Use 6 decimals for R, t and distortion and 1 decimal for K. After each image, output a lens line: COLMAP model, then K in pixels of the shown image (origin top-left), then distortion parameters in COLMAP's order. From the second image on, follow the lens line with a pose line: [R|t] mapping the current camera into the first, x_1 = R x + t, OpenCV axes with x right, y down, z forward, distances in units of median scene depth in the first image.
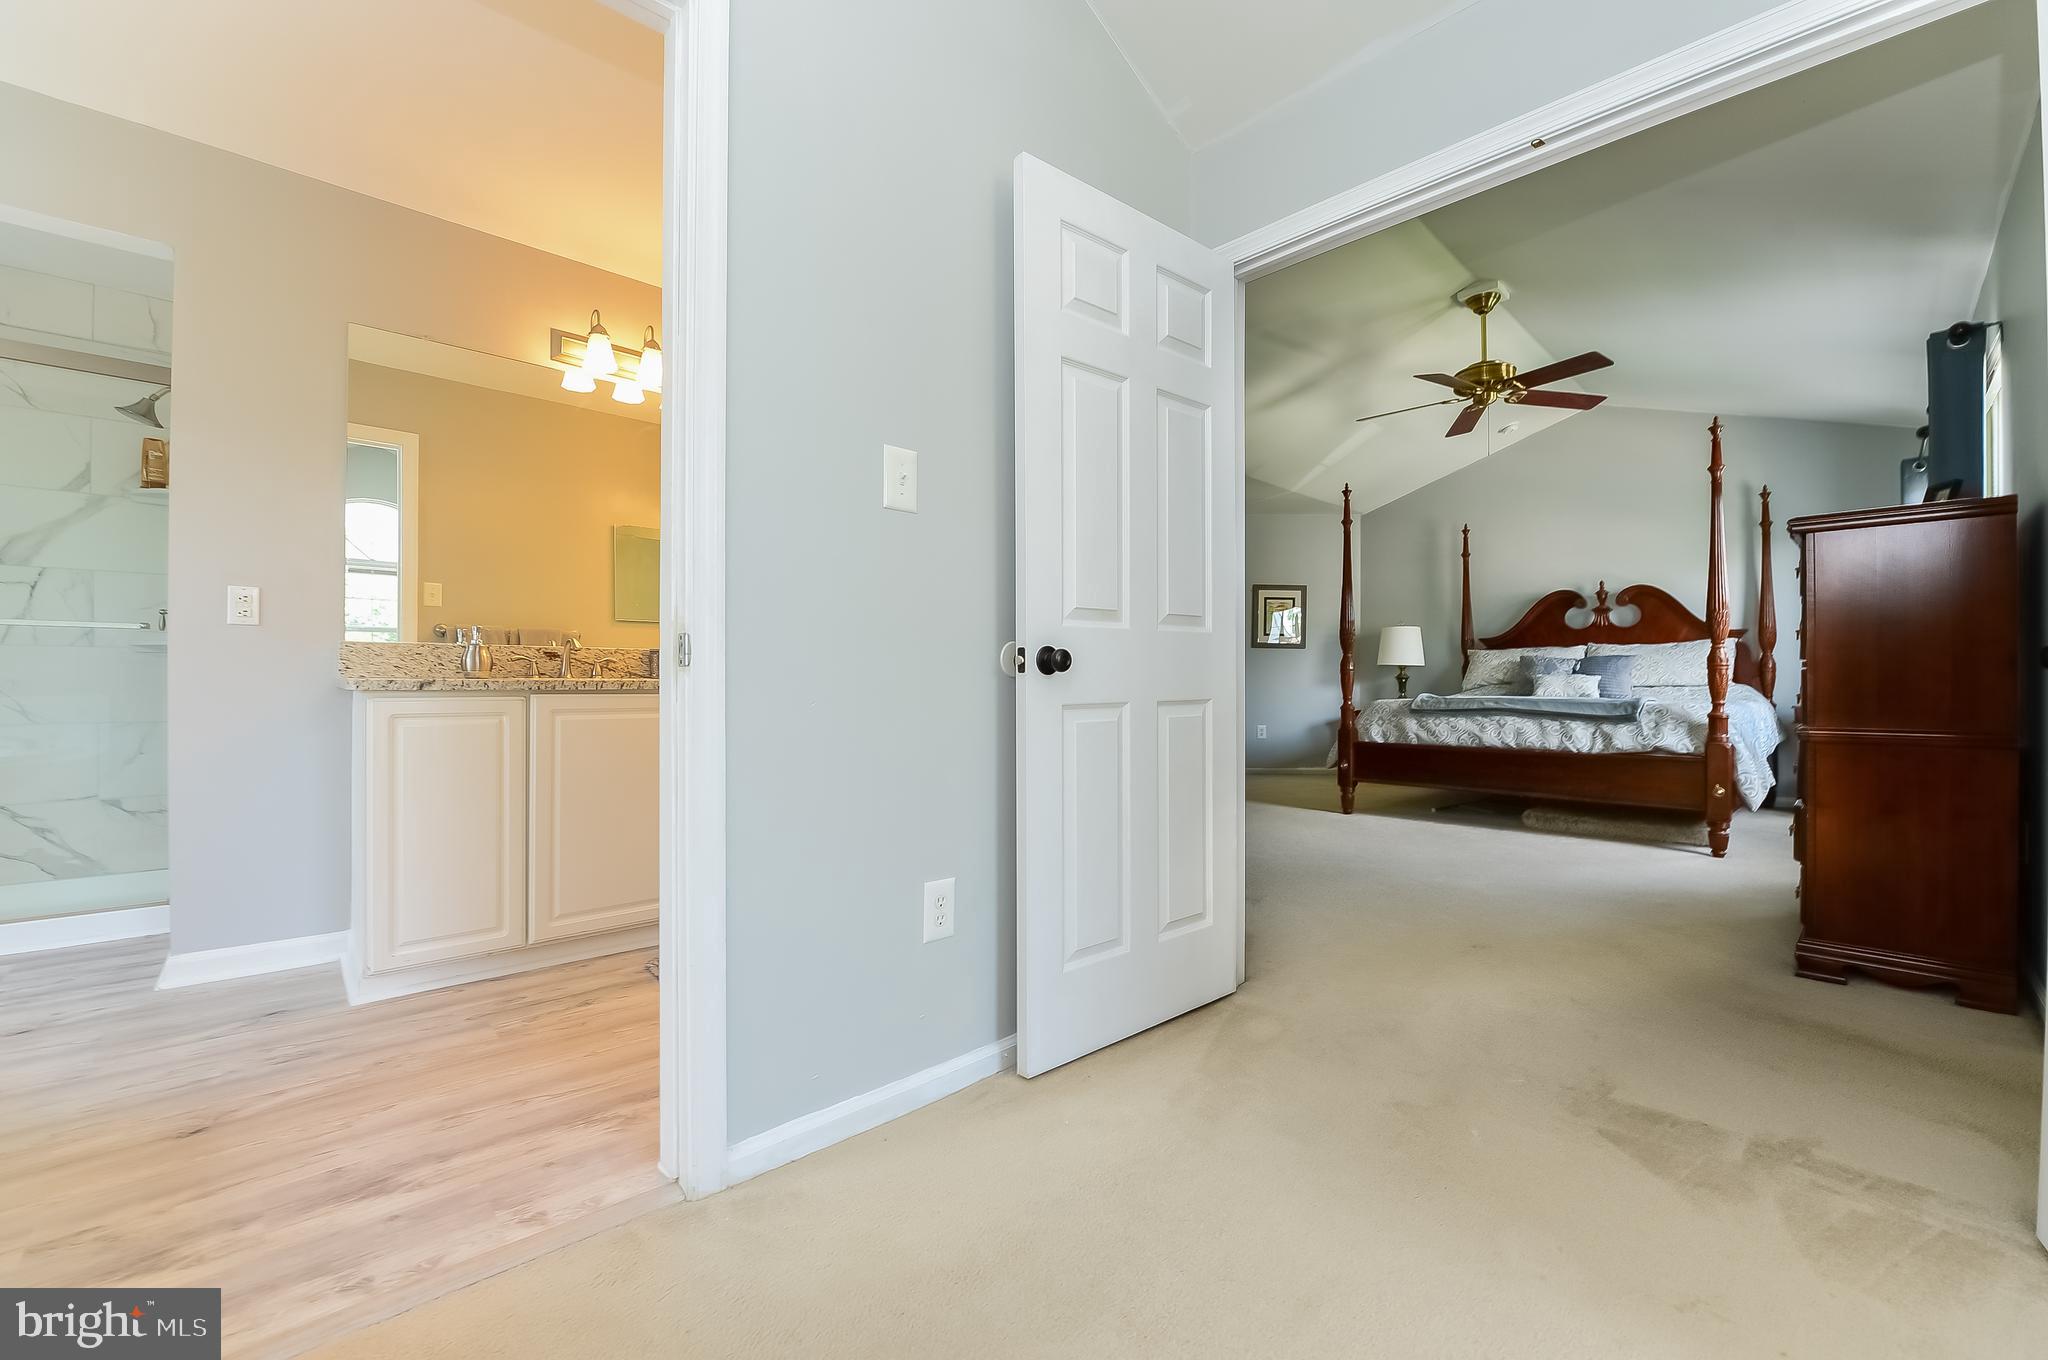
lens RADIAL K [[810.6, 0, 1020.6], [0, 810.6, 671.6], [0, 0, 1]] dist [-0.026356, 0.000457]
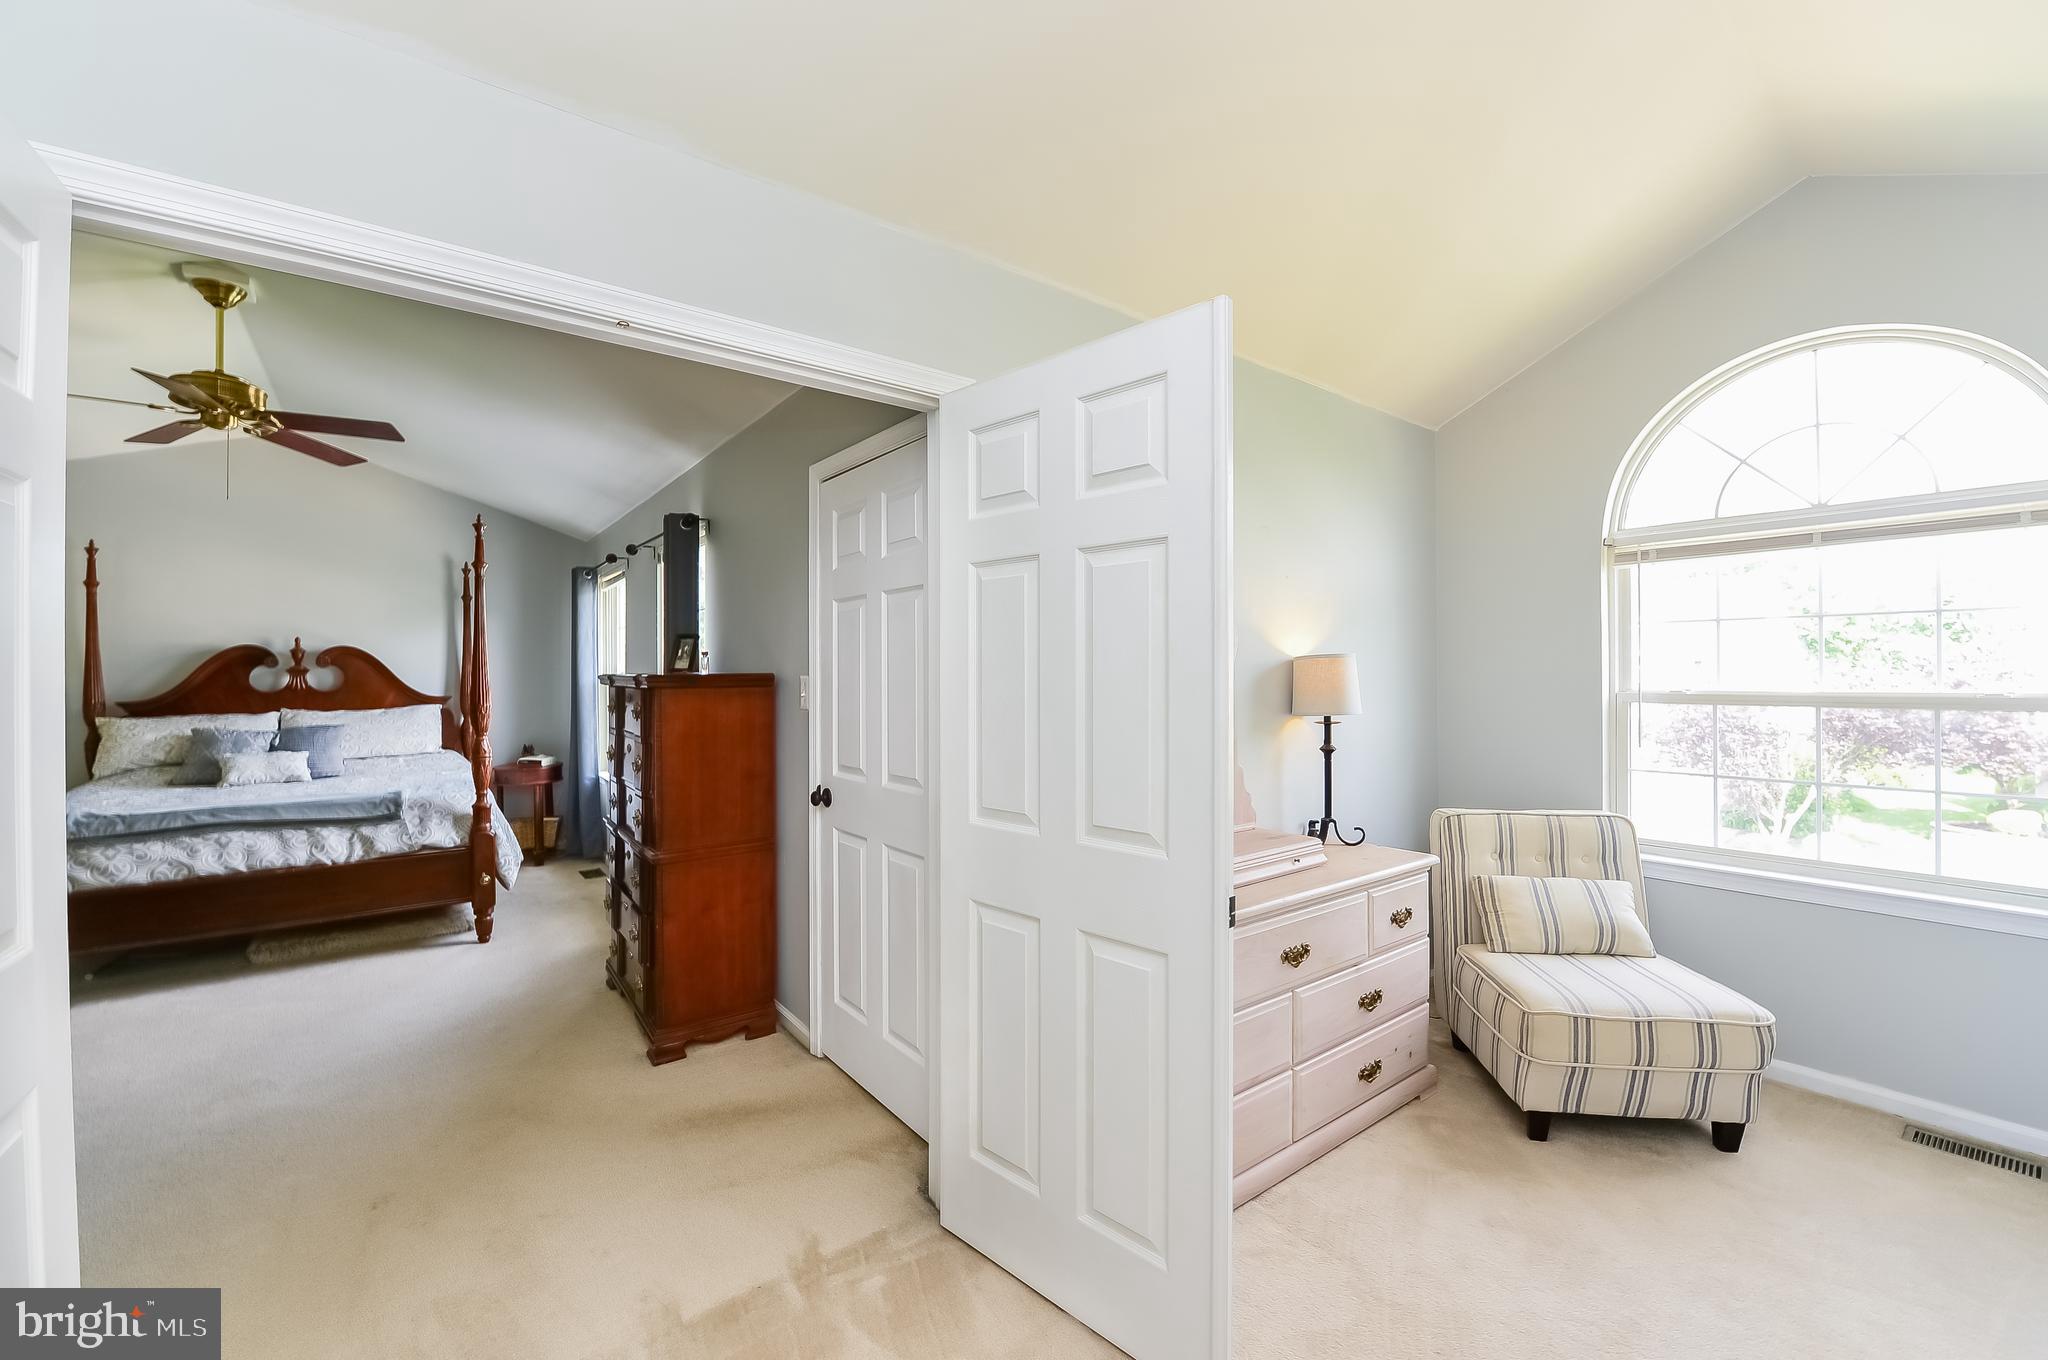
lens RADIAL K [[810.6, 0, 1020.6], [0, 810.6, 671.6], [0, 0, 1]] dist [-0.026356, 0.000457]
pose [[0.105183, 0.006160, 0.994434, -0.074691], [0.000767, 0.999980, -0.006275, -0.097553], [-0.994453, 0.001423, 0.105176, 0.168262]]
